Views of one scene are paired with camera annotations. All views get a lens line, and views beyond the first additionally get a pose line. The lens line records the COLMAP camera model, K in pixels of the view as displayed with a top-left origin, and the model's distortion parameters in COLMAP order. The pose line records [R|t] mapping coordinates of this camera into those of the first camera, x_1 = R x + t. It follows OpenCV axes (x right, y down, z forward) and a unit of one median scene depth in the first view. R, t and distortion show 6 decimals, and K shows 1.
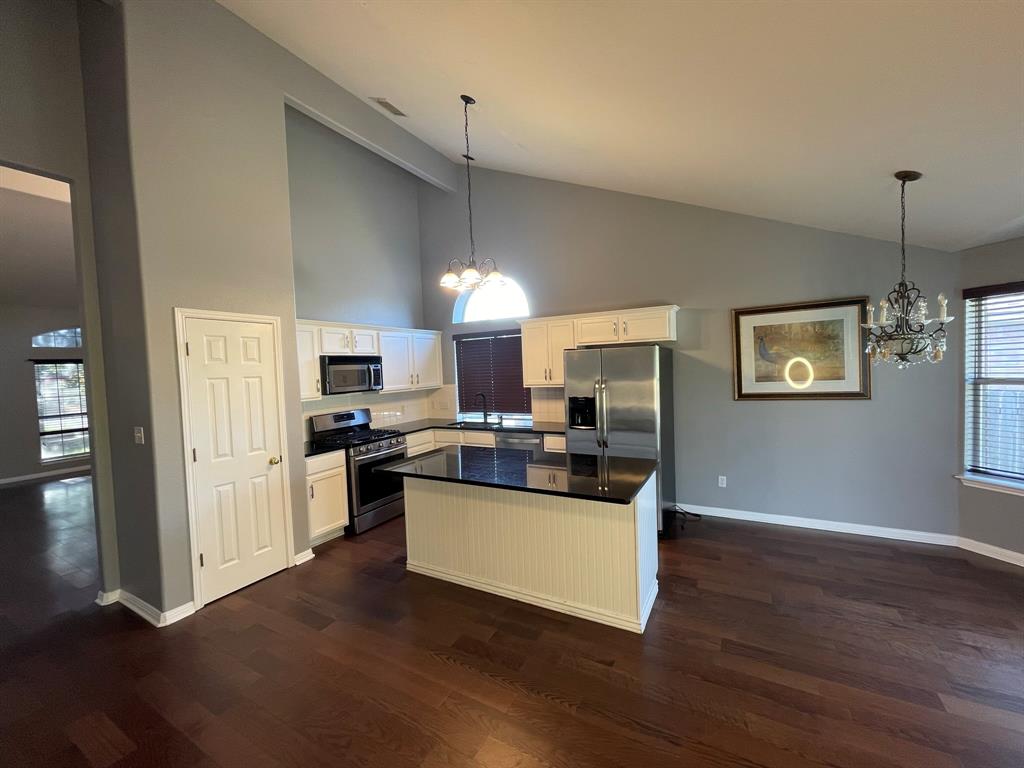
lens RADIAL K [[412.7, 0, 513.2], [0, 412.7, 381.8], [0, 0, 1]] dist [0.000999, -0.000269]
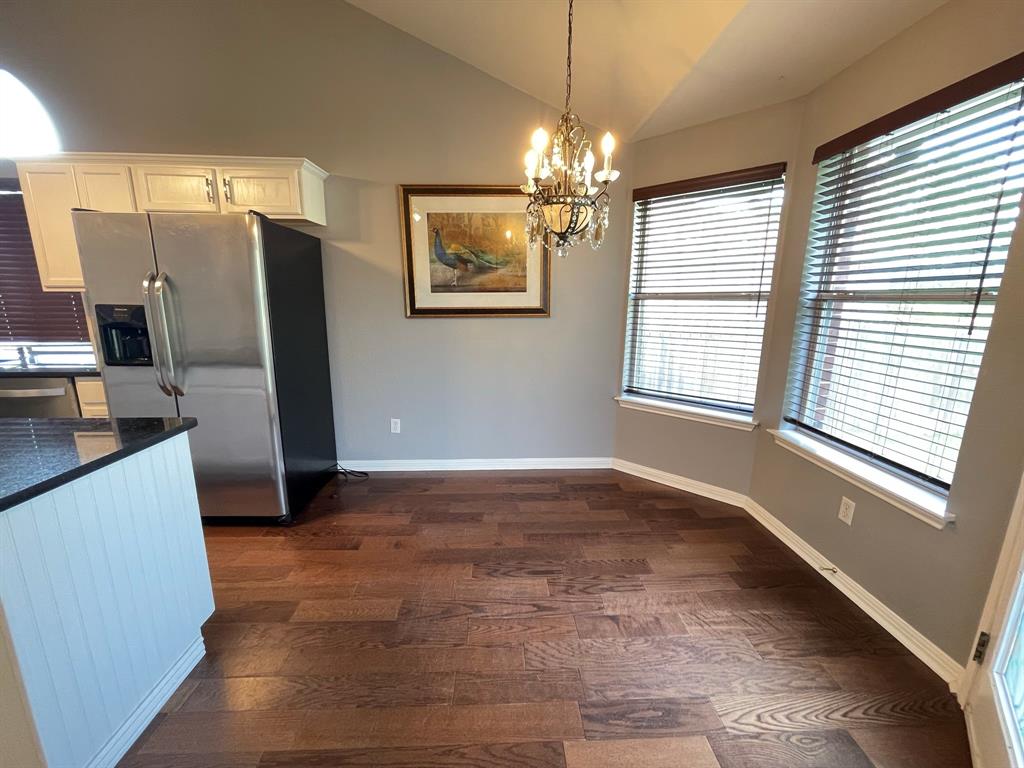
lens RADIAL K [[412.7, 0, 510.2], [0, 412.7, 380.2], [0, 0, 1]] dist [0.000999, -0.000269]
pose [[0.854289, -0.060988, 0.516208, 0.320542], [-0.019985, 0.988505, 0.149862, 0.043283], [-0.519414, -0.138342, 0.843250, 0.281013]]
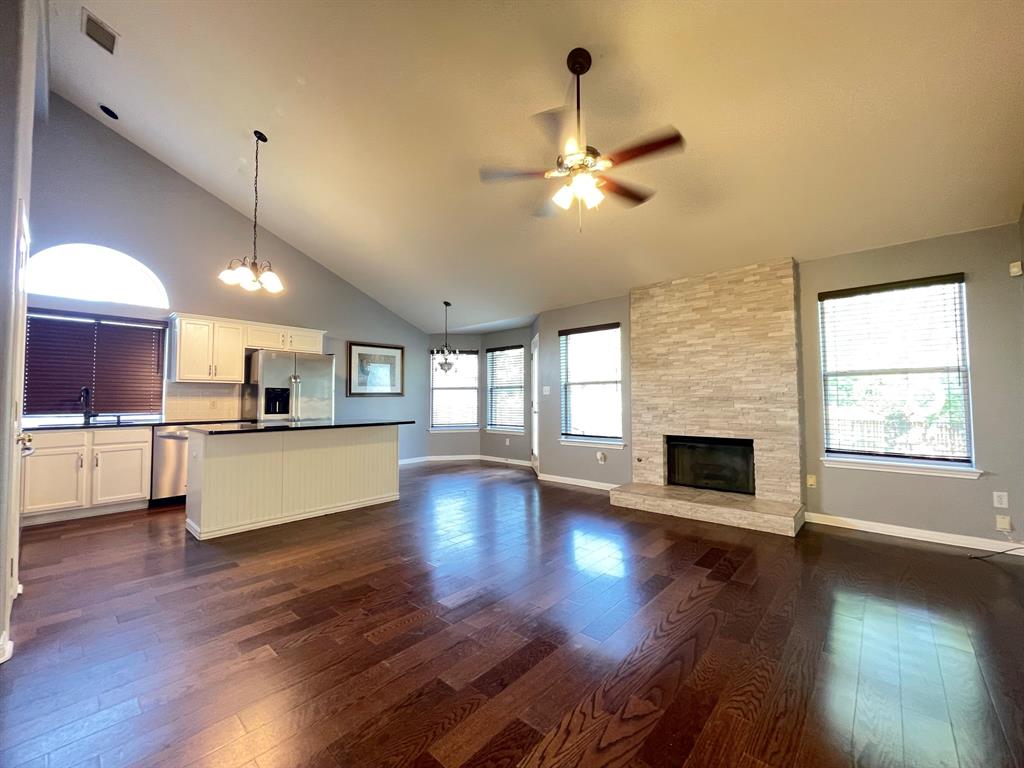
lens RADIAL K [[412.7, 0, 517.3], [0, 412.7, 381.7], [0, 0, 1]] dist [0.000999, -0.000269]
pose [[0.212767, 0.078626, 0.973934, -0.928360], [0.033020, 0.995609, -0.087589, 0.154214], [-0.976545, 0.050795, 0.209237, 0.015844]]
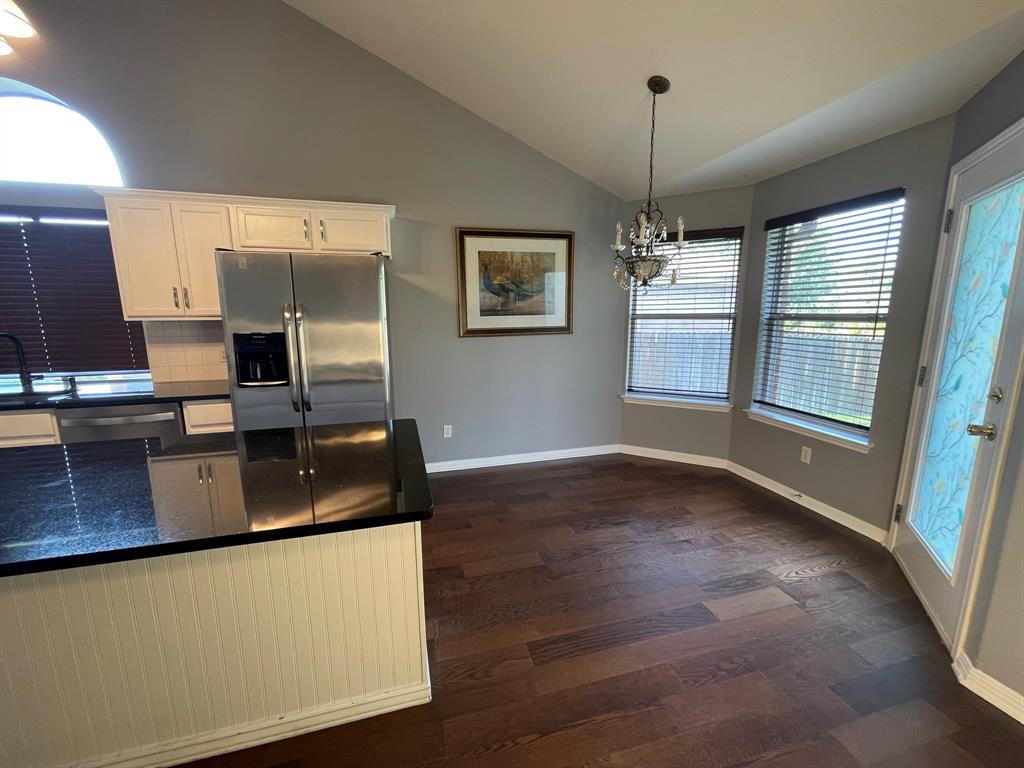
lens RADIAL K [[412.7, 0, 510.6], [0, 412.7, 380.6], [0, 0, 1]] dist [0.000999, -0.000269]
pose [[0.712433, -0.081837, 0.696952, 0.002996], [0.002473, 0.993463, 0.114126, 0.038164], [-0.701736, -0.079583, 0.707978, 0.319449]]
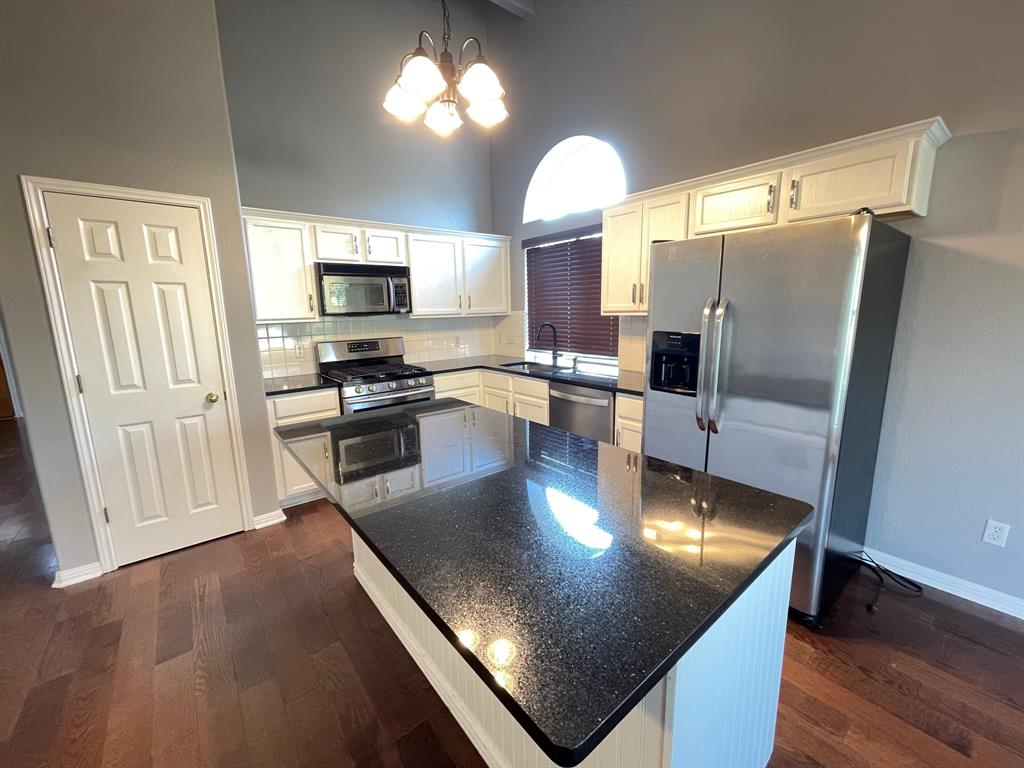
lens RADIAL K [[412.7, 0, 512.2], [0, 412.7, 381.7], [0, 0, 1]] dist [0.000999, -0.000269]
pose [[0.928682, 0.086505, -0.360646, 0.170905], [-0.029912, 0.986720, 0.159652, 0.021258], [0.369668, -0.137478, 0.918937, 0.435017]]
